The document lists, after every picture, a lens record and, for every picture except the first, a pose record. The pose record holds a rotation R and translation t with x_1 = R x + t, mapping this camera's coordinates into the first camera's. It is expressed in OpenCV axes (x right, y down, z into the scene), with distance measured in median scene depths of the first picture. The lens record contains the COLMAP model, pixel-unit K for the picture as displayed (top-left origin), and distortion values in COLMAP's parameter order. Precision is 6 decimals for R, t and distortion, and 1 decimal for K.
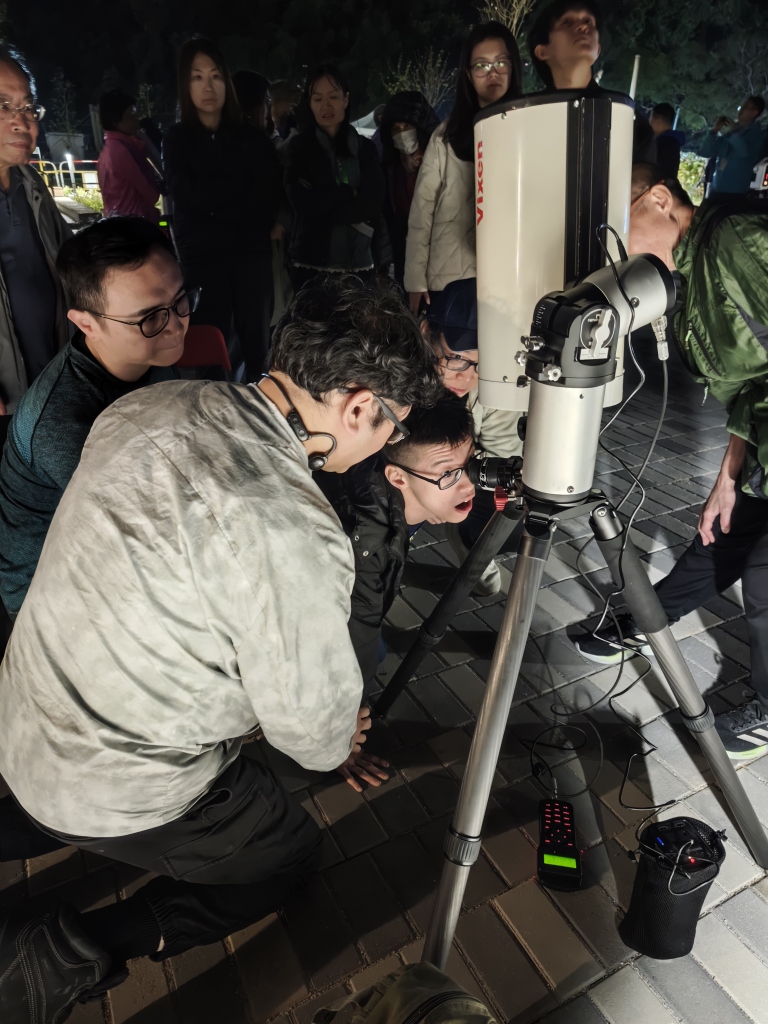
lens RADIAL K [[711.8, 0, 379.9], [0, 711.8, 507.7], [0, 0, 1]] dist [0.000838, -0.000806]
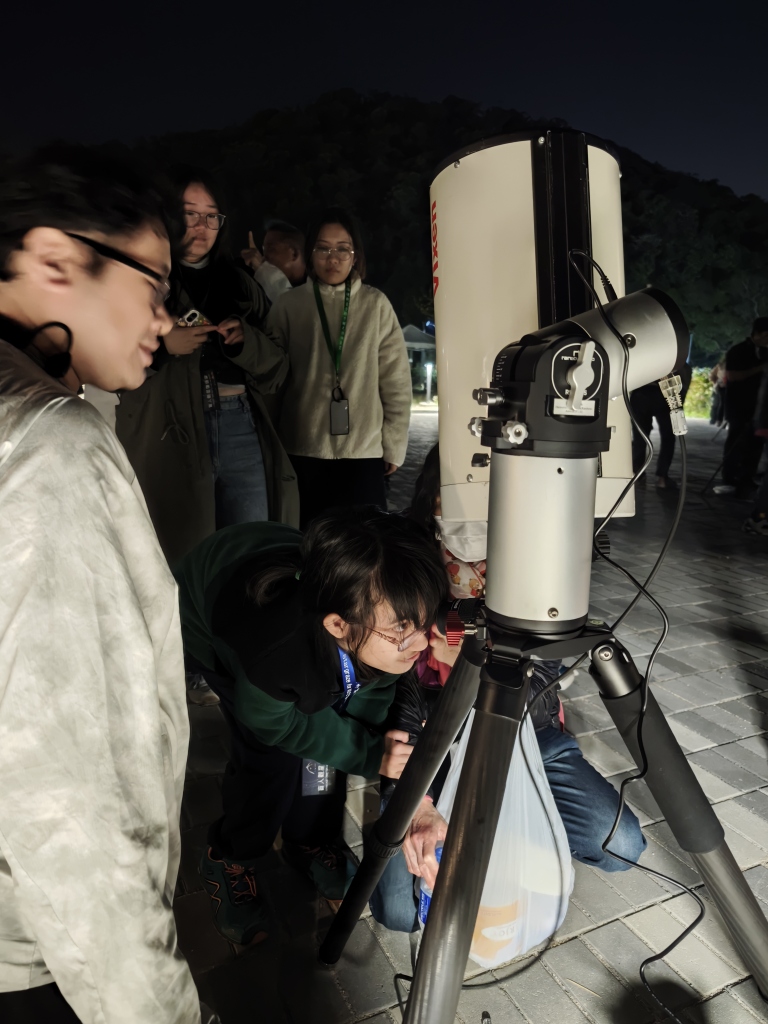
lens RADIAL K [[711.8, 0, 379.9], [0, 711.8, 507.7], [0, 0, 1]] dist [0.000838, -0.000806]
pose [[0.998634, 0.018302, -0.048934, 0.132046], [-0.030757, 0.963074, -0.267473, 0.062129], [0.042231, 0.268613, 0.962322, 0.313359]]
